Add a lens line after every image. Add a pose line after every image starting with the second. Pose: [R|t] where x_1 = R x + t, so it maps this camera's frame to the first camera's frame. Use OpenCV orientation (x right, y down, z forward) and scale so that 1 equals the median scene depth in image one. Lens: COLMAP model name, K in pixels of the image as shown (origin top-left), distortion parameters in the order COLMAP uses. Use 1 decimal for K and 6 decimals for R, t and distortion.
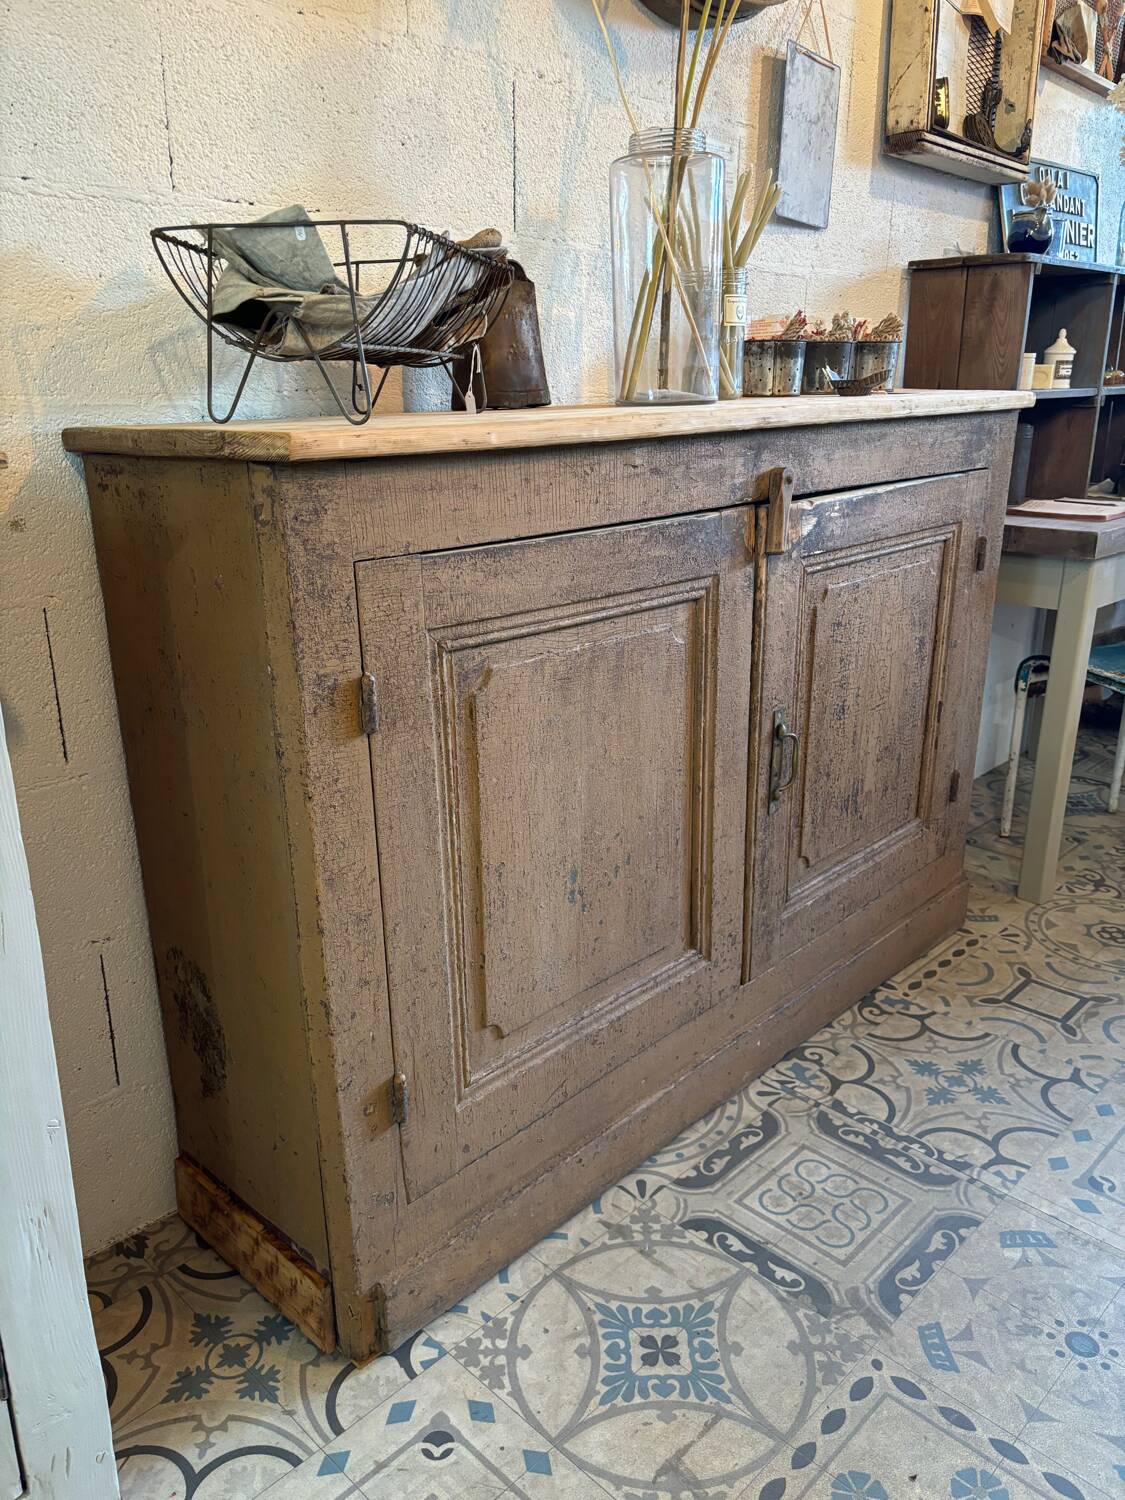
lens RADIAL K [[1139.0, 0, 572.4], [0, 1139.0, 758.8], [0, 0, 1]] dist [0.032219, -0.035317]
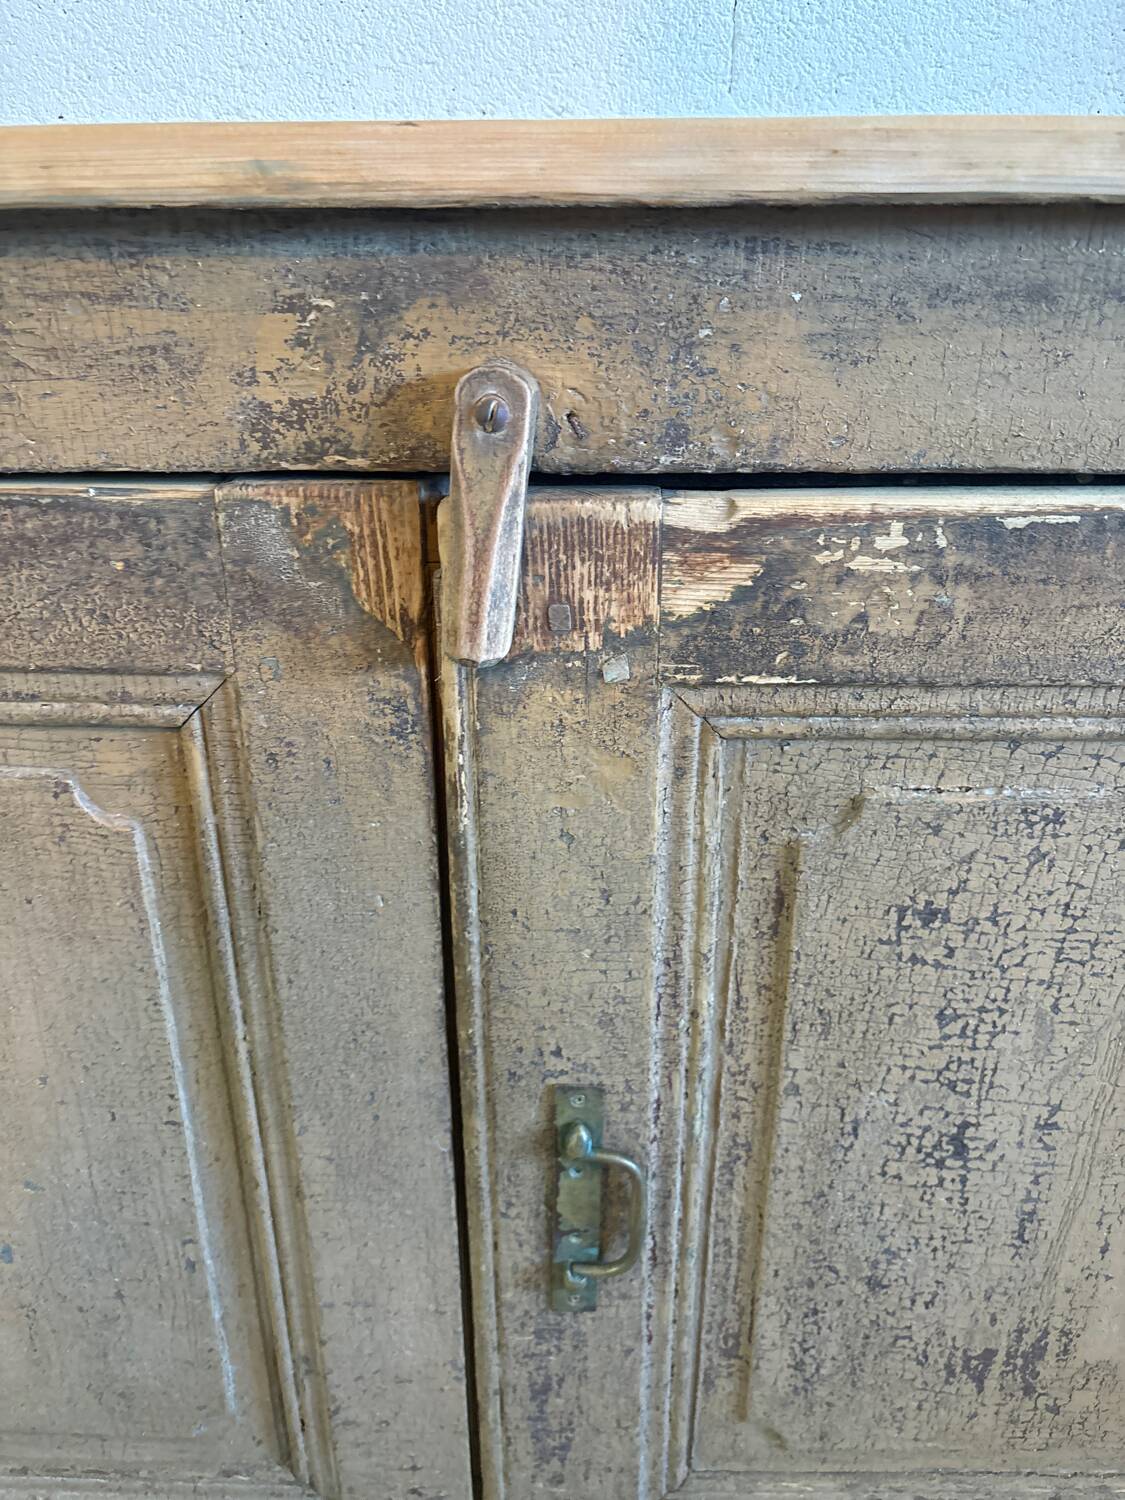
lens RADIAL K [[1139.0, 0, 561.0], [0, 1139.0, 735.5], [0, 0, 1]] dist [0.032219, -0.035317]
pose [[0.670179, 0.320880, -0.669251, 0.404043], [-0.240397, 0.946950, 0.213295, -0.231721], [0.702189, 0.017940, 0.711765, 0.813126]]
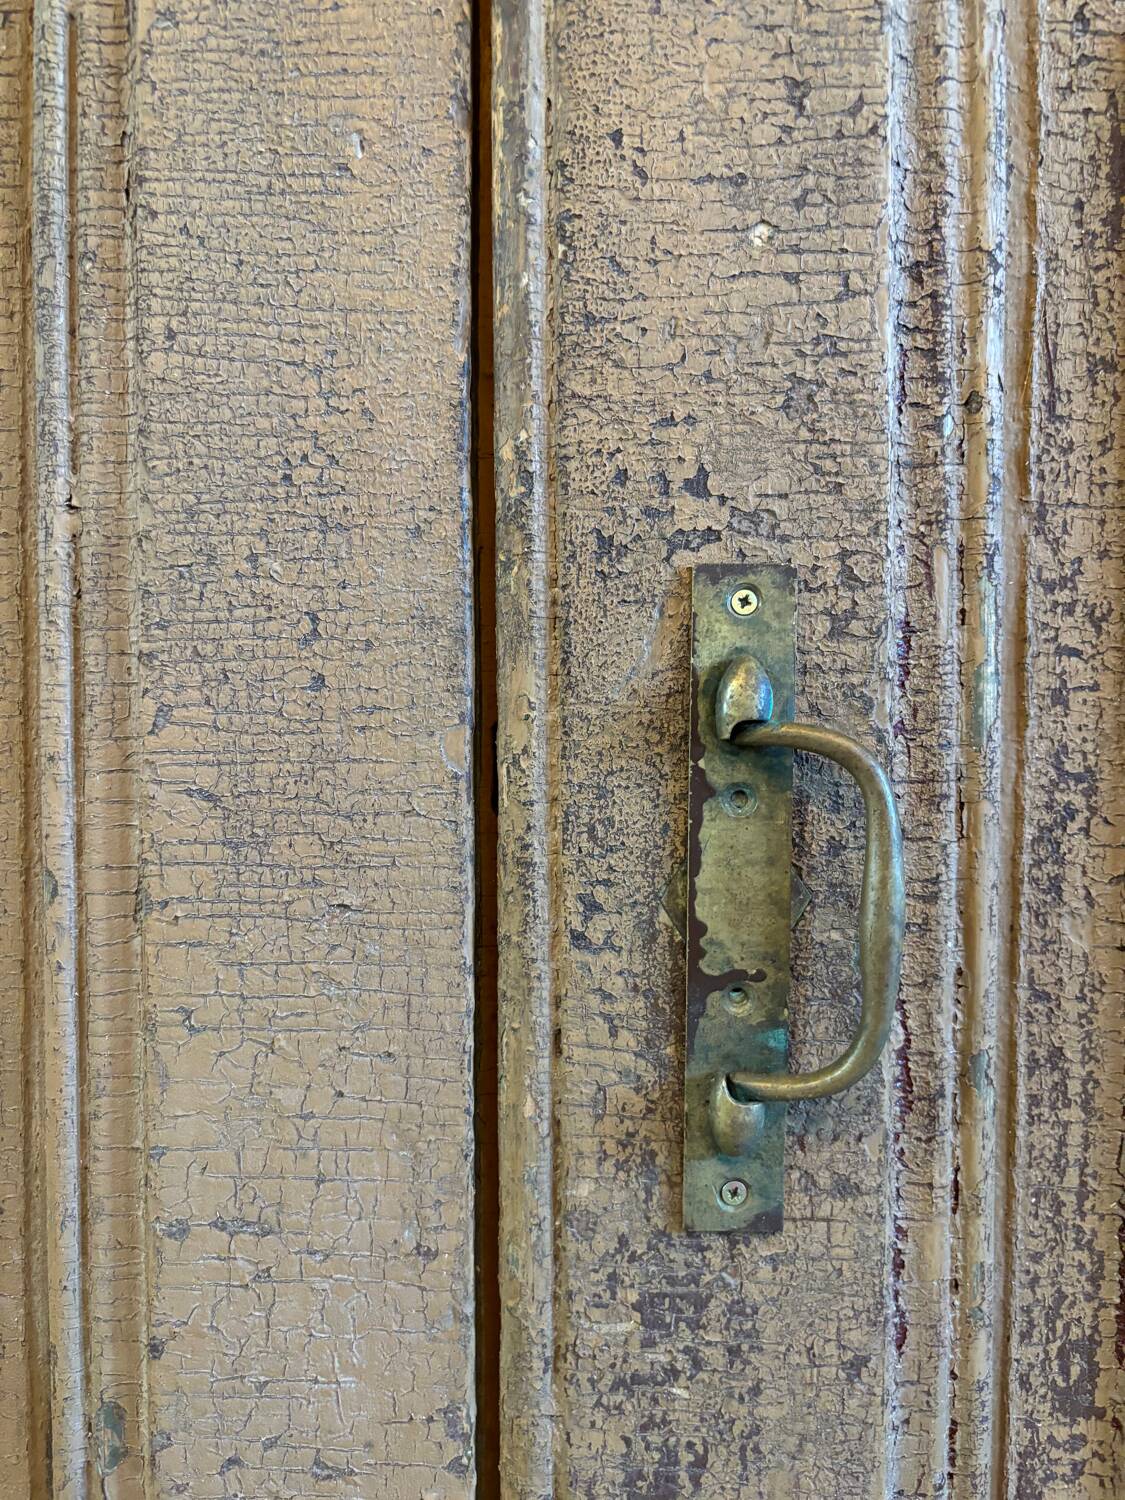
lens RADIAL K [[1139.0, 0, 548.6], [0, 1139.0, 743.2], [0, 0, 1]] dist [0.032219, -0.035317]
pose [[0.670302, 0.035718, -0.741228, 0.310030], [-0.241779, 0.954851, -0.172632, 0.016382], [0.701596, 0.294929, 0.648675, 0.952853]]
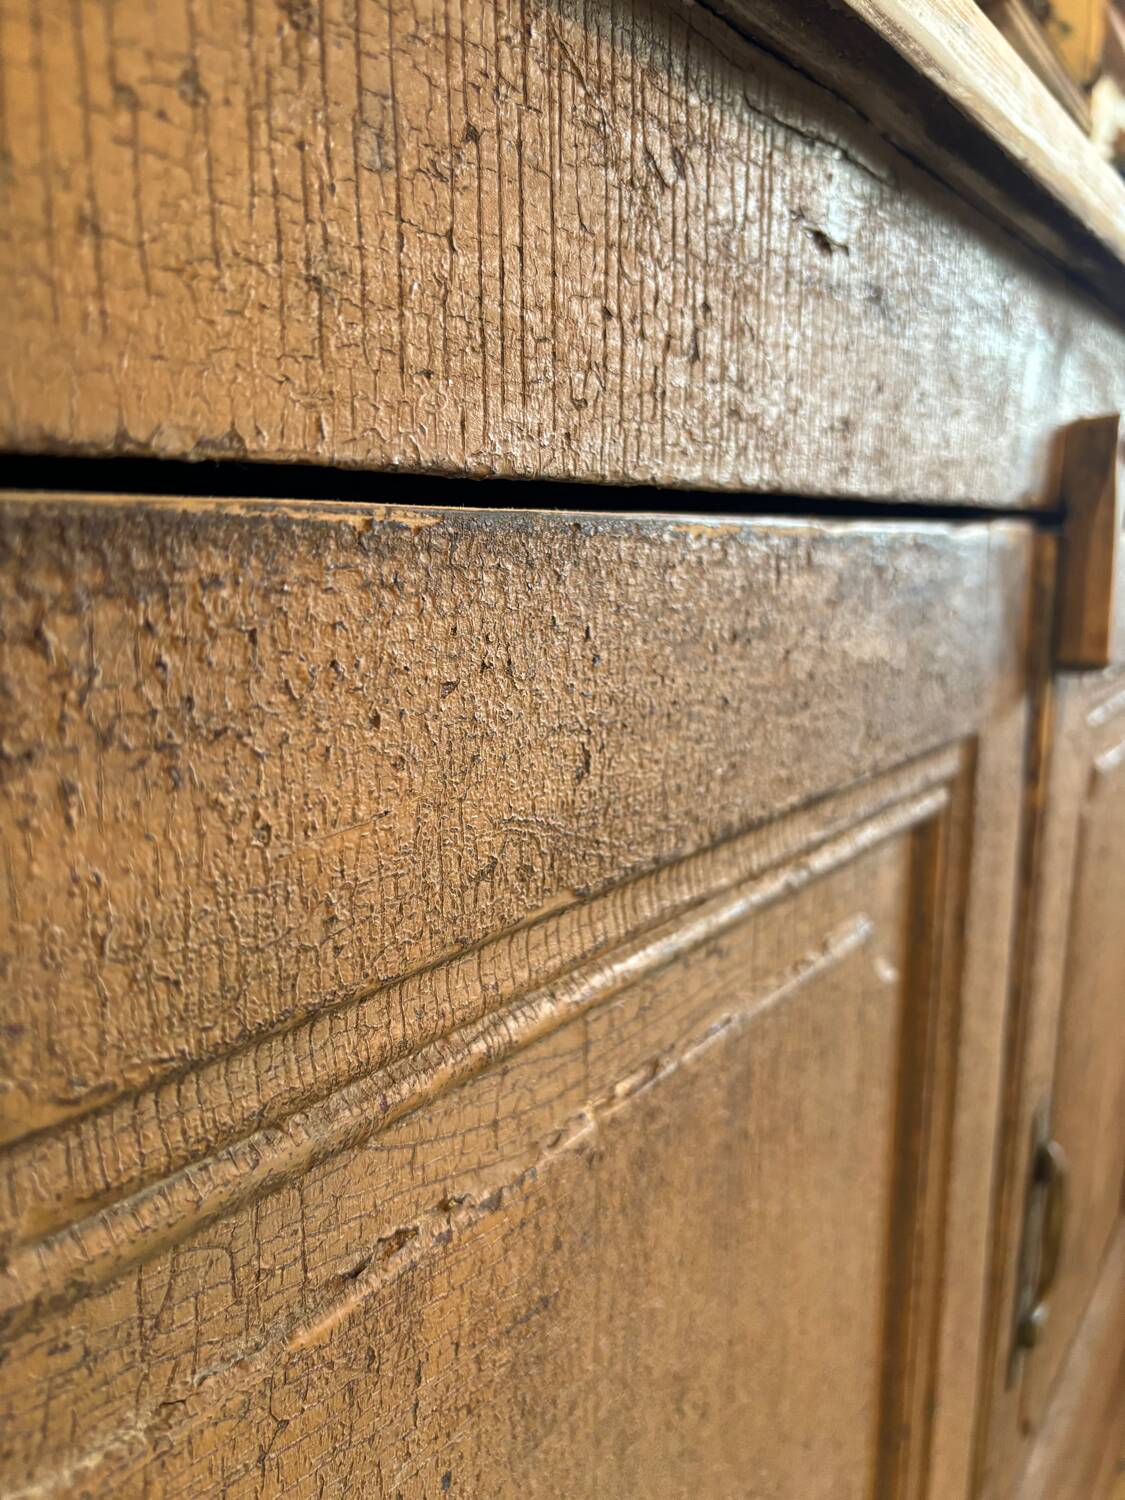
lens RADIAL K [[1190.4, 0, 562.3], [0, 1190.4, 755.9], [0, 0, 1]] dist [-0.017985, -0.002358]
pose [[0.988390, -0.015182, 0.151176, -0.025382], [0.035772, 0.990278, -0.134423, -0.115330], [-0.147666, 0.138271, 0.979324, 0.697628]]
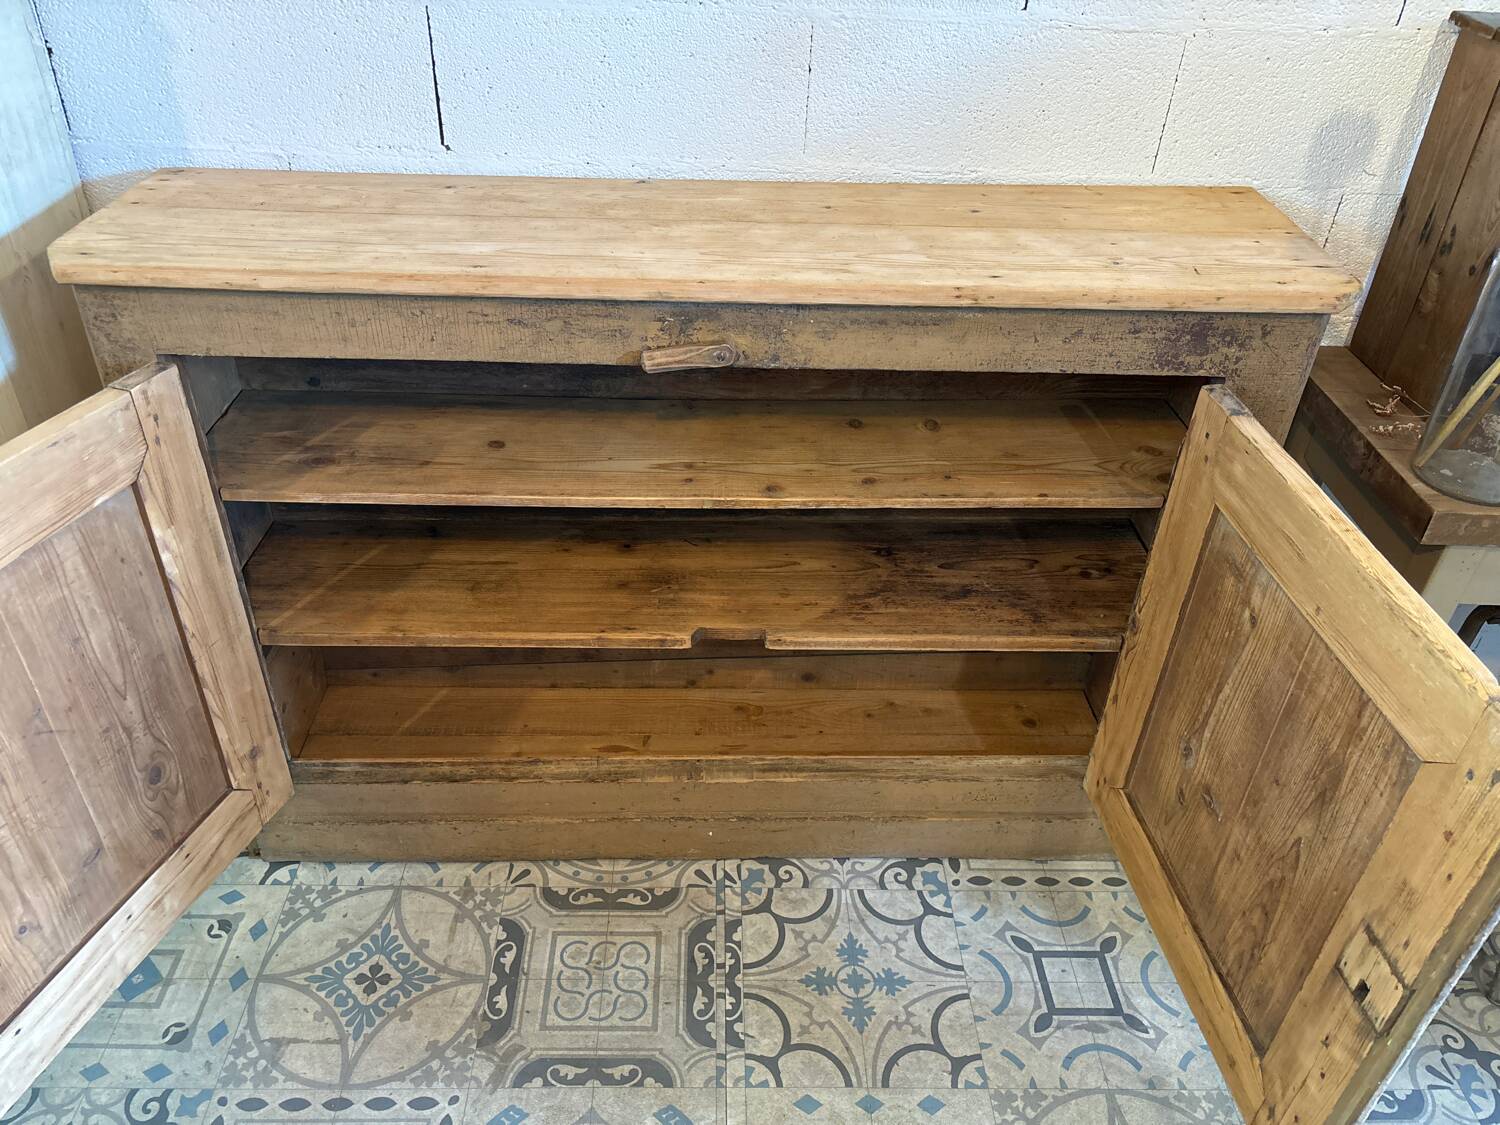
lens RADIAL K [[1139.0, 0, 753.2], [0, 1139.0, 573.0], [0, 0, 1]] dist [0.032219, -0.035317]
pose [[0.711443, 0.438630, -0.549048, 0.780963], [-0.265736, 0.891196, 0.367634, -0.428394], [0.650564, -0.115649, 0.750594, 0.307444]]
